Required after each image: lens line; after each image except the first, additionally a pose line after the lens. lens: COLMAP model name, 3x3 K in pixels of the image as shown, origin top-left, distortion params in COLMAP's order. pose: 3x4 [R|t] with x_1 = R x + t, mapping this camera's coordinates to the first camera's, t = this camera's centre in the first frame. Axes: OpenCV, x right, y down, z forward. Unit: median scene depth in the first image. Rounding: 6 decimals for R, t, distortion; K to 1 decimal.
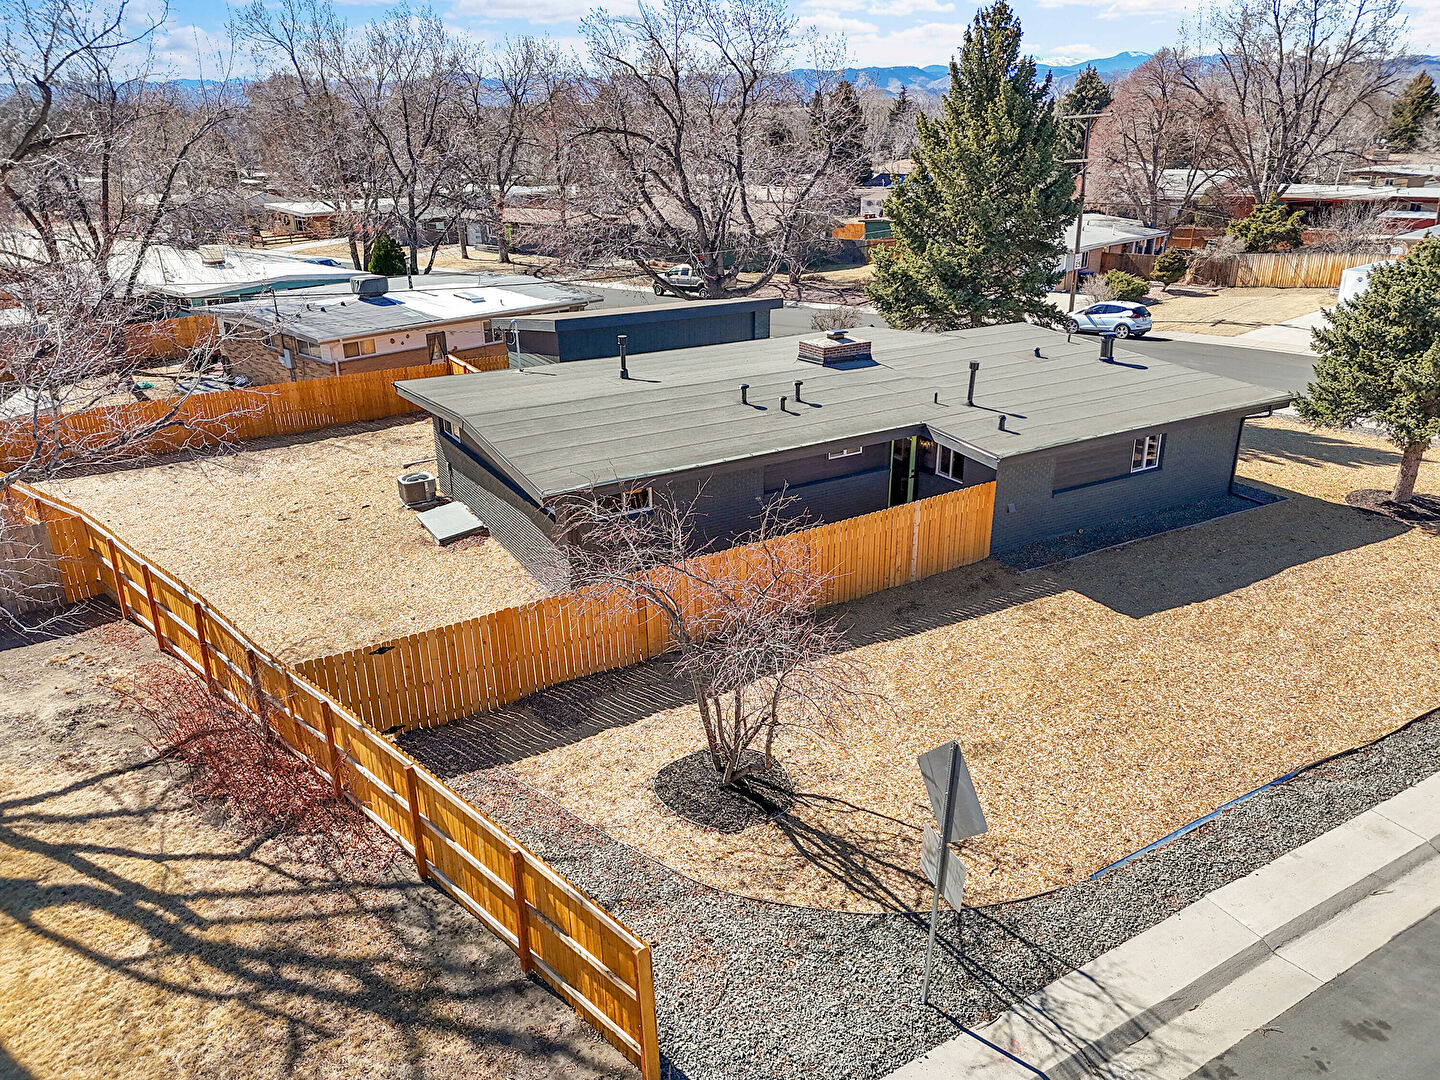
lens RADIAL K [[1057.9, 0, 718.0], [0, 1057.9, 548.9], [0, 0, 1]] dist [0.072577, -0.063953]
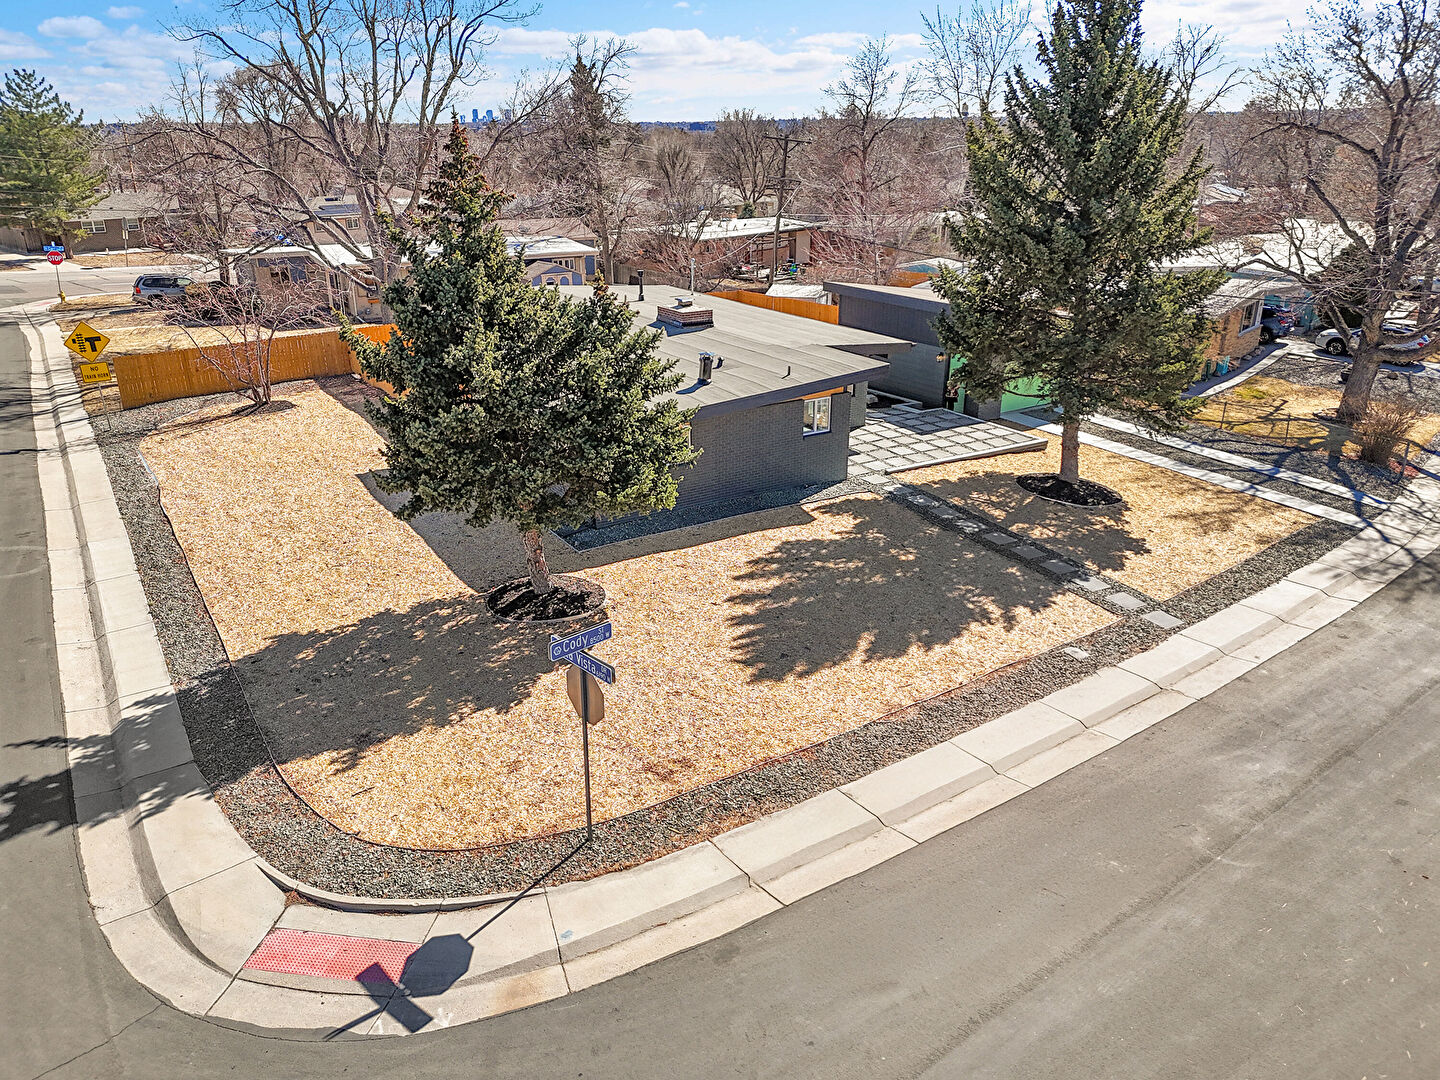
lens RADIAL K [[1057.9, 0, 725.3], [0, 1057.9, 551.2], [0, 0, 1]] dist [0.072577, -0.063953]
pose [[0.026131, 0.370550, -0.928445, 1.641928], [-0.369958, 0.866403, 0.335376, -0.469364], [0.928681, 0.334722, 0.159728, 1.180407]]
